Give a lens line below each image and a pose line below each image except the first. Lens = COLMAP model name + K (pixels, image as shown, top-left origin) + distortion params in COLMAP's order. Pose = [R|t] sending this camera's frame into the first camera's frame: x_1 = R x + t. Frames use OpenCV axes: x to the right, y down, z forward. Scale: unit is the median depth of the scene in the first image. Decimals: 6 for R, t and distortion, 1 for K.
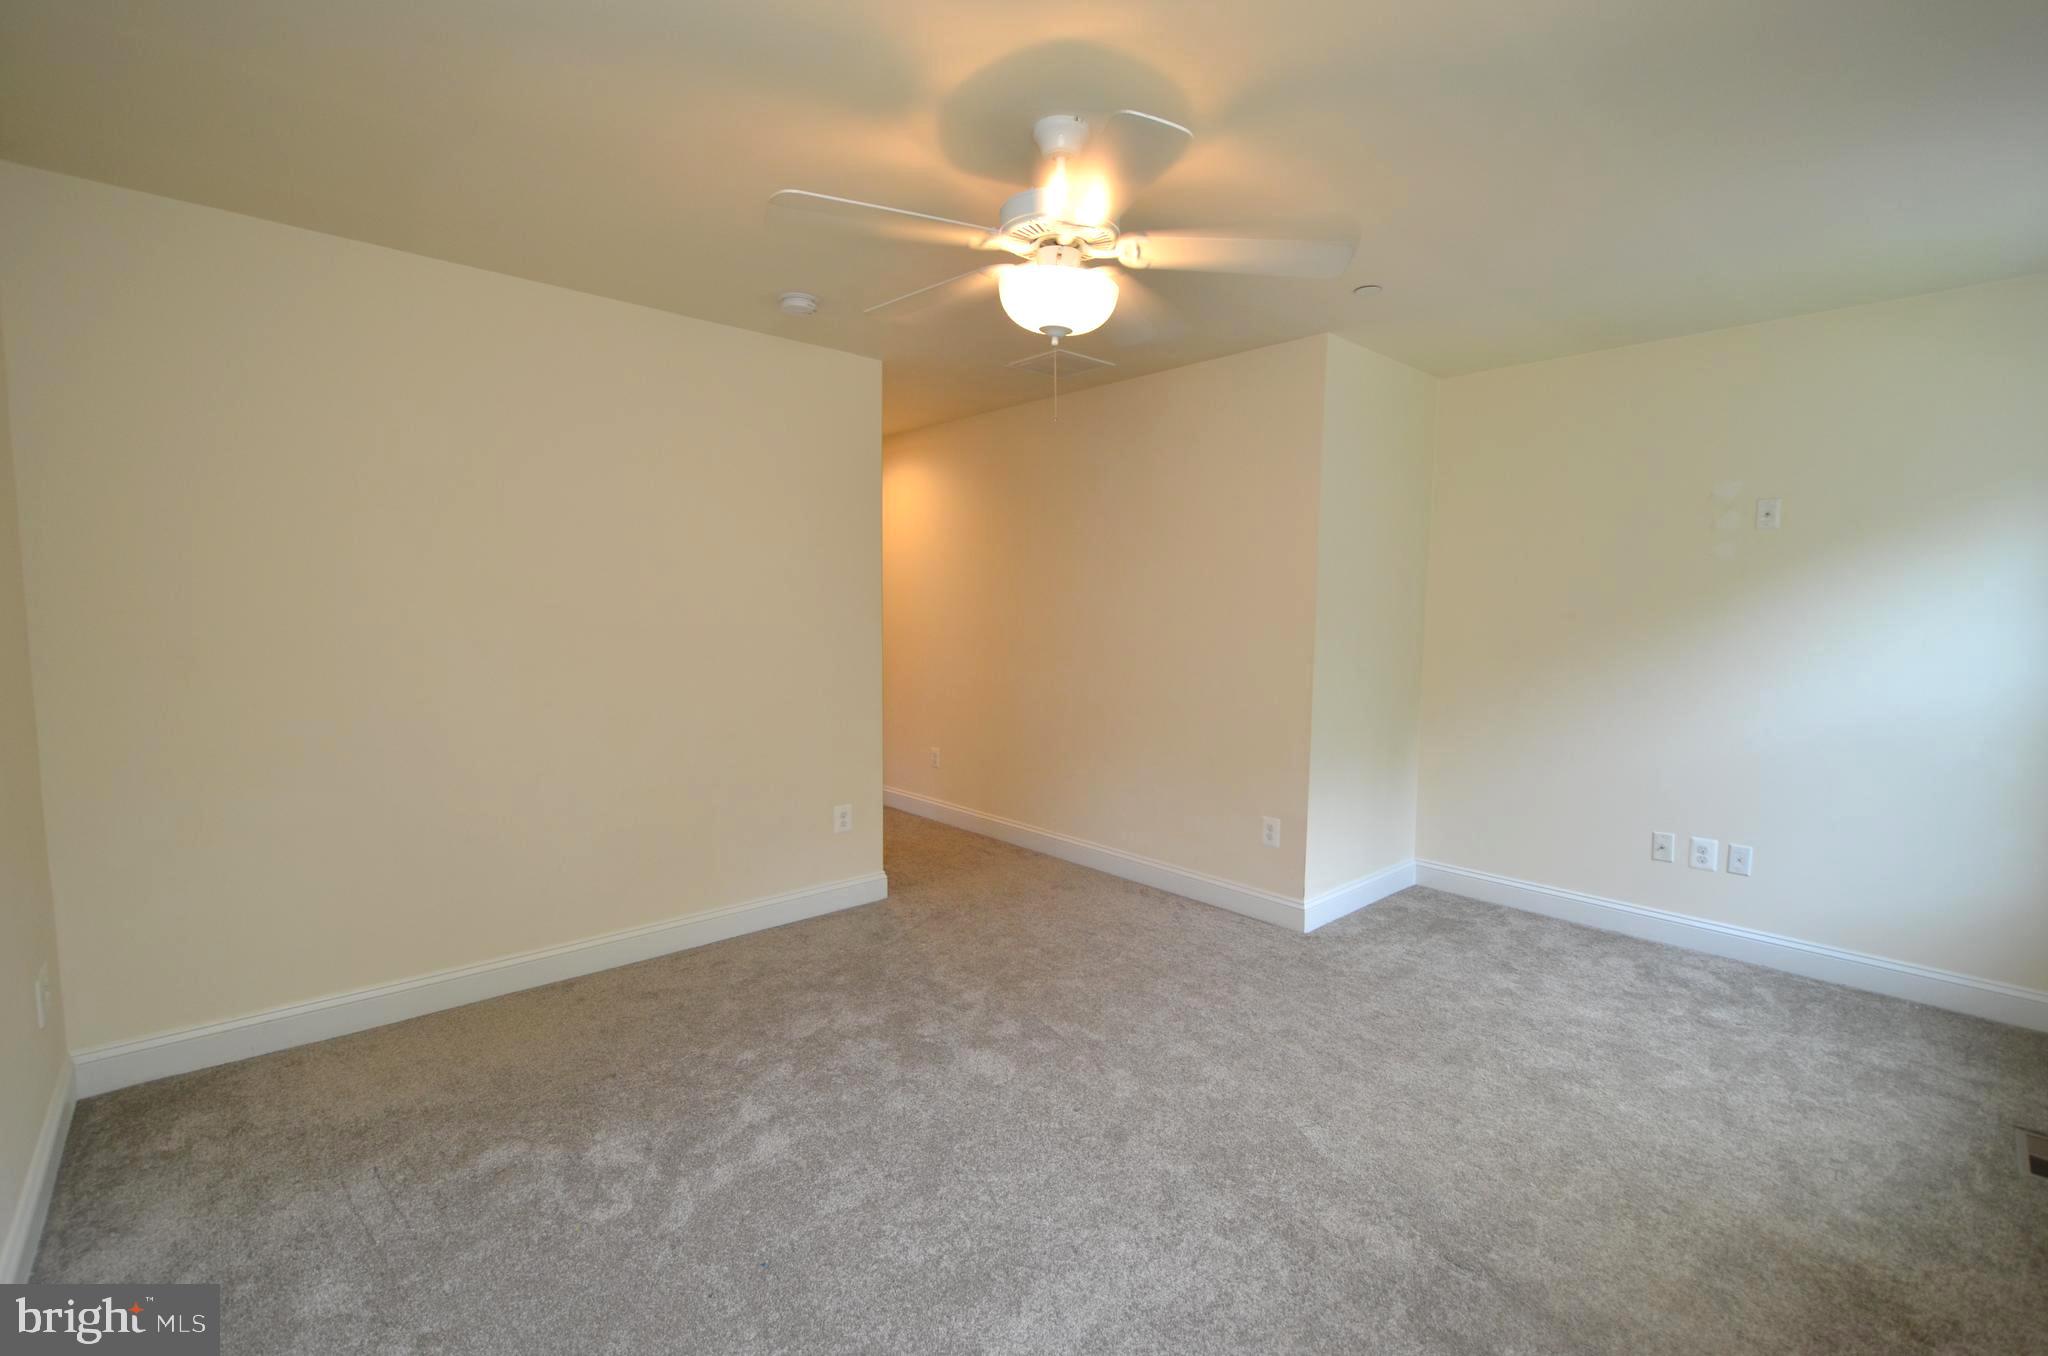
lens RADIAL K [[887.8, 0, 1025.6], [0, 887.8, 691.2], [0, 0, 1]] dist [0.008639, -0.007365]
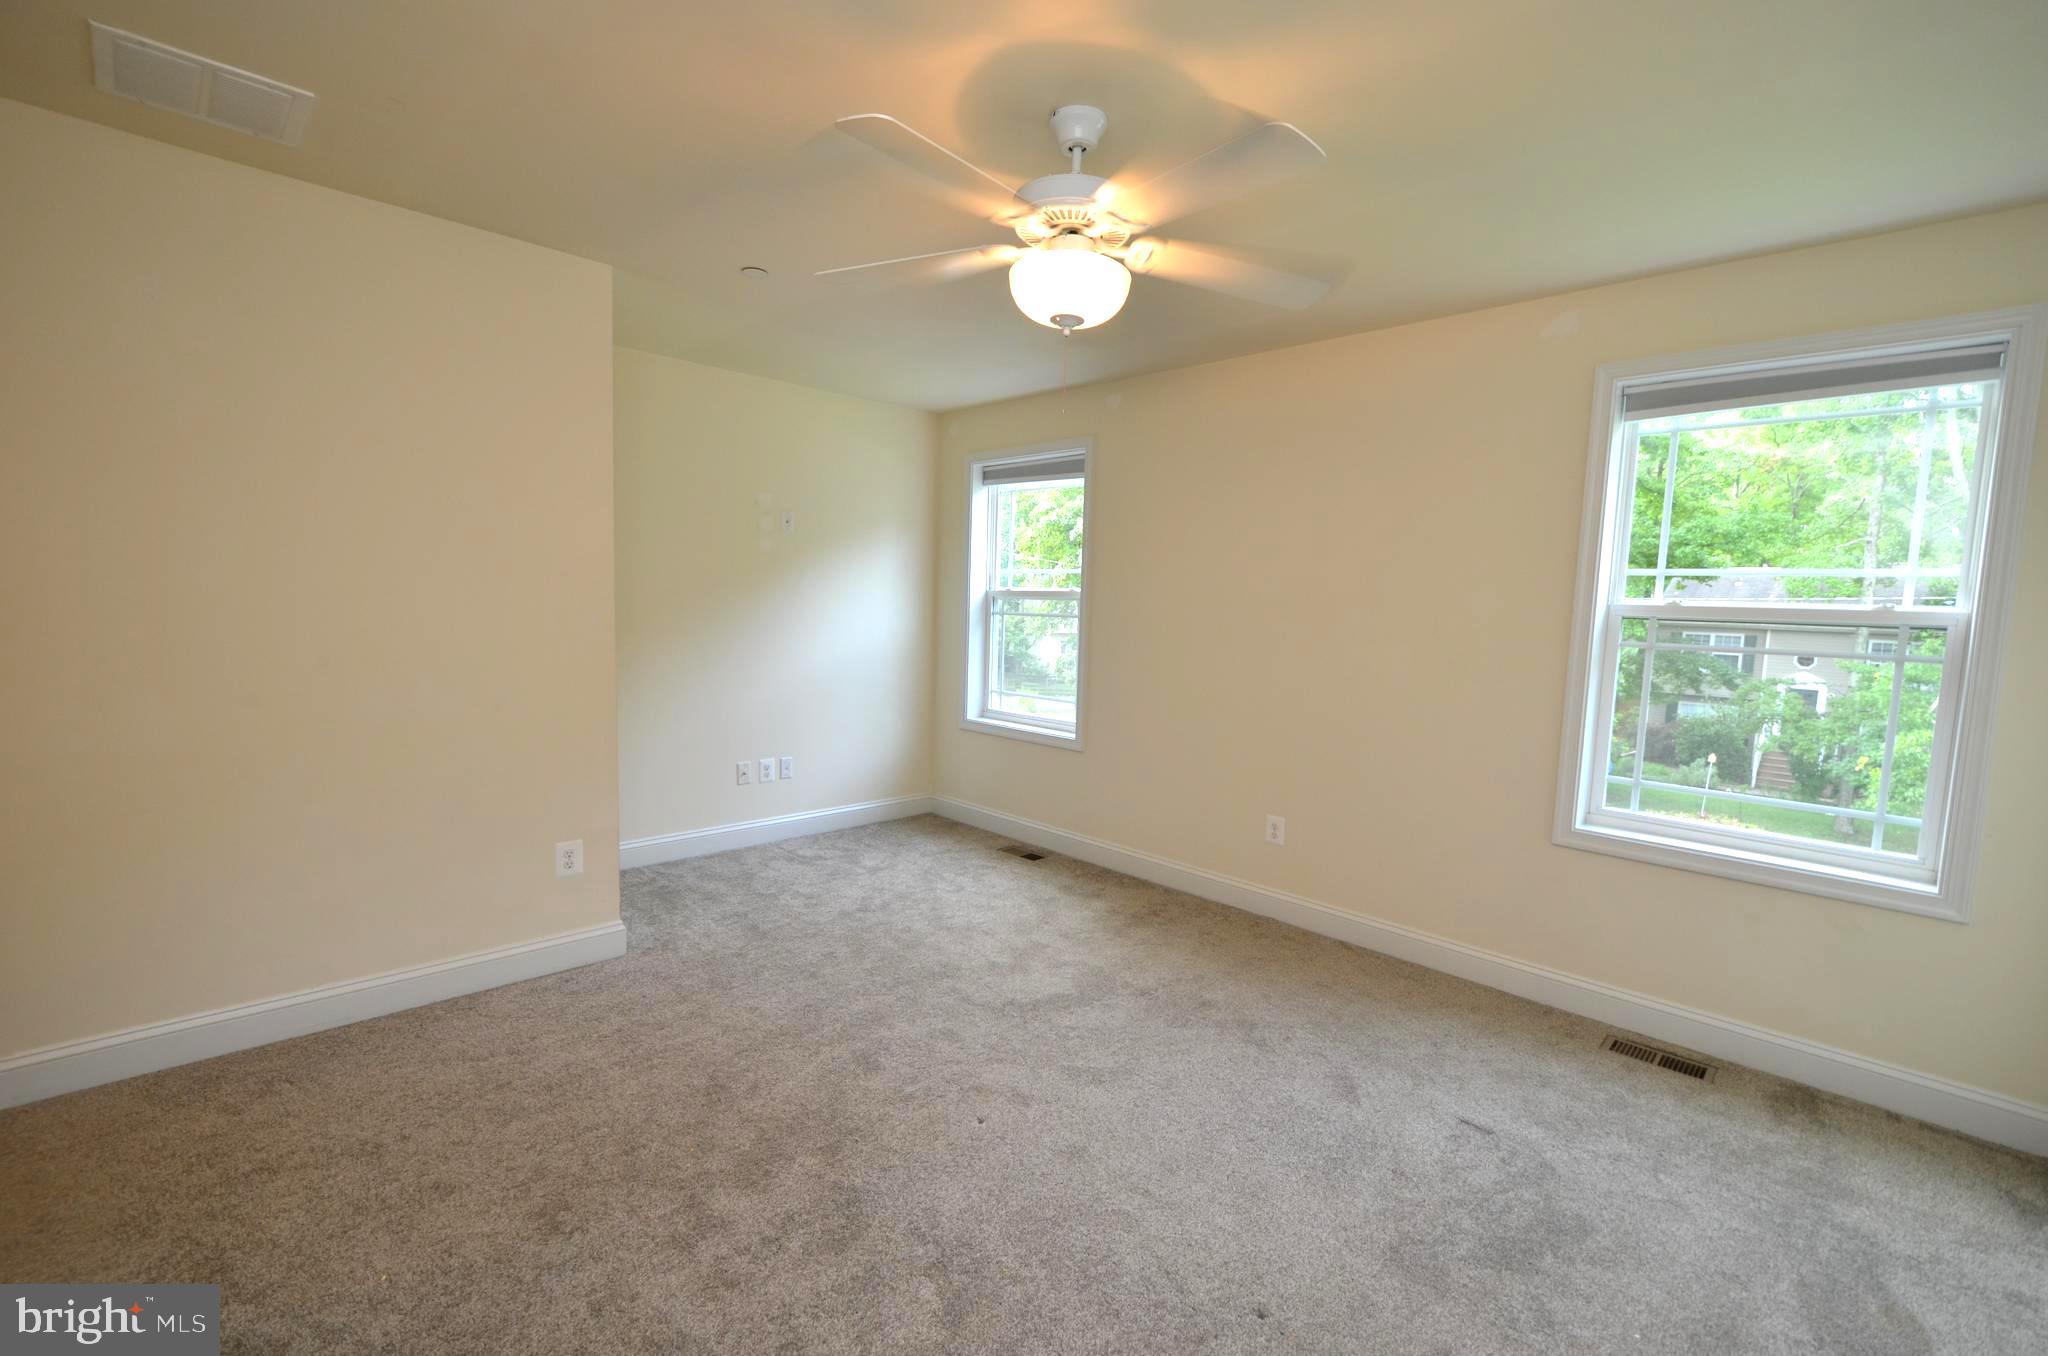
lens RADIAL K [[887.8, 0, 1025.6], [0, 887.8, 691.2], [0, 0, 1]] dist [0.008639, -0.007365]
pose [[-0.006360, -0.121620, 0.992556, -0.591147], [0.067372, 0.990269, 0.121771, -0.077105], [-0.997708, 0.067645, 0.001895, 0.628733]]
